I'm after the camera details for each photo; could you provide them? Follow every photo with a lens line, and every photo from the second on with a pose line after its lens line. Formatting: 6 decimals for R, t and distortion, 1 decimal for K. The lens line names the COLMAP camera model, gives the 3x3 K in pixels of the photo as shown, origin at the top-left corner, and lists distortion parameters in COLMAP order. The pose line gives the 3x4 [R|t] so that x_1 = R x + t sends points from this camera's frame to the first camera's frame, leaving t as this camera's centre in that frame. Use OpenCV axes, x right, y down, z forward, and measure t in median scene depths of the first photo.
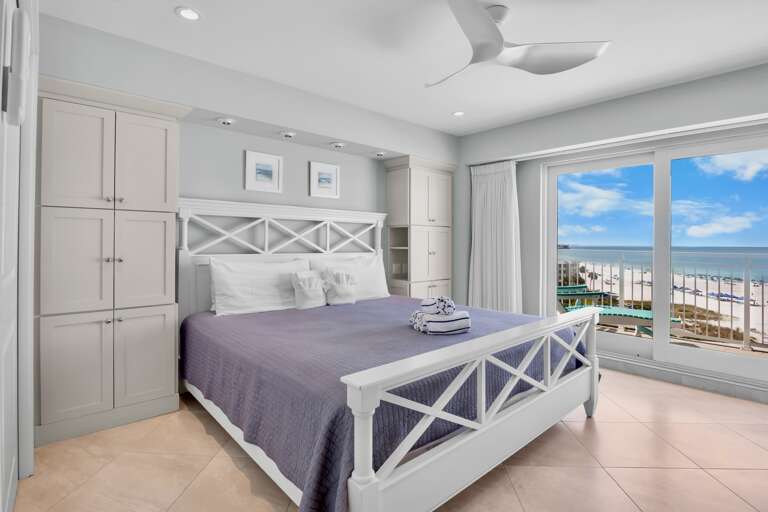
lens RADIAL K [[378.4, 0, 386.7], [0, 378.4, 243.8], [0, 0, 1]] dist [-0.001328, -0.000183]
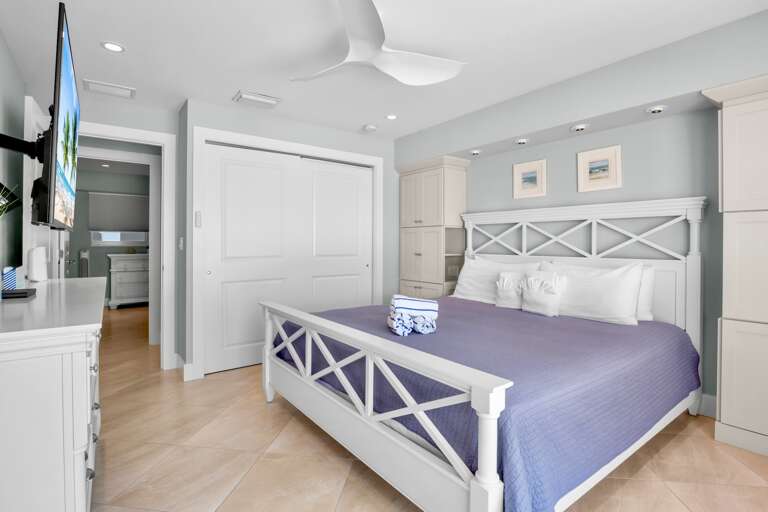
lens RADIAL K [[378.4, 0, 386.7], [0, 378.4, 243.8], [0, 0, 1]] dist [-0.001328, -0.000183]
pose [[-0.084493, -0.008563, -0.996387, 0.794693], [-0.007677, 0.999939, -0.007943, 0.004794], [0.996395, 0.006978, -0.084553, 0.701024]]
